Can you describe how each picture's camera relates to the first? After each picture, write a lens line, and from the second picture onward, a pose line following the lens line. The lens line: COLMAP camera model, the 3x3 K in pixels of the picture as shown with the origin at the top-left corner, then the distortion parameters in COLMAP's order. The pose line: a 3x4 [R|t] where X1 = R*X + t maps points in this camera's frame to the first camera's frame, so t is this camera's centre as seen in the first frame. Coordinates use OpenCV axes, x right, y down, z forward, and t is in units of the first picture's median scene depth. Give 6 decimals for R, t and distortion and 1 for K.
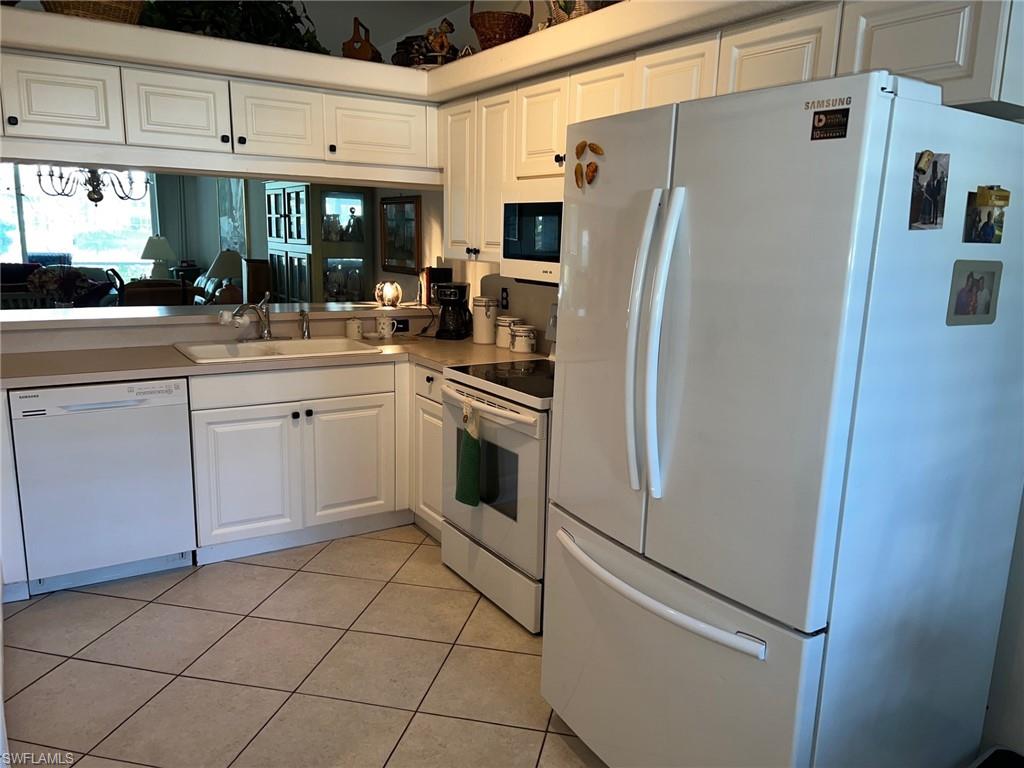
lens RADIAL K [[764.2, 0, 489.5], [0, 764.2, 384.7], [0, 0, 1]] dist [0.090528, -0.089913]
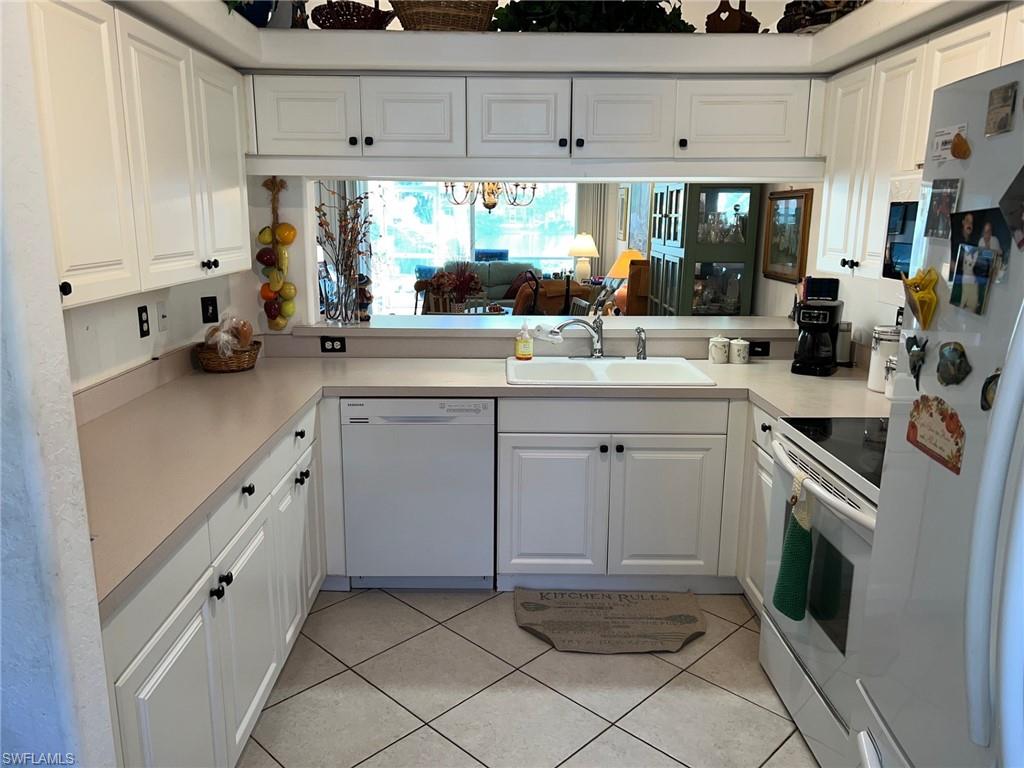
lens RADIAL K [[764.2, 0, 489.5], [0, 764.2, 384.7], [0, 0, 1]] dist [0.090528, -0.089913]
pose [[0.859553, 0.090570, -0.502957, 0.069181], [-0.085081, 0.995797, 0.033913, -0.050887], [0.503914, 0.013642, 0.863646, 0.158772]]
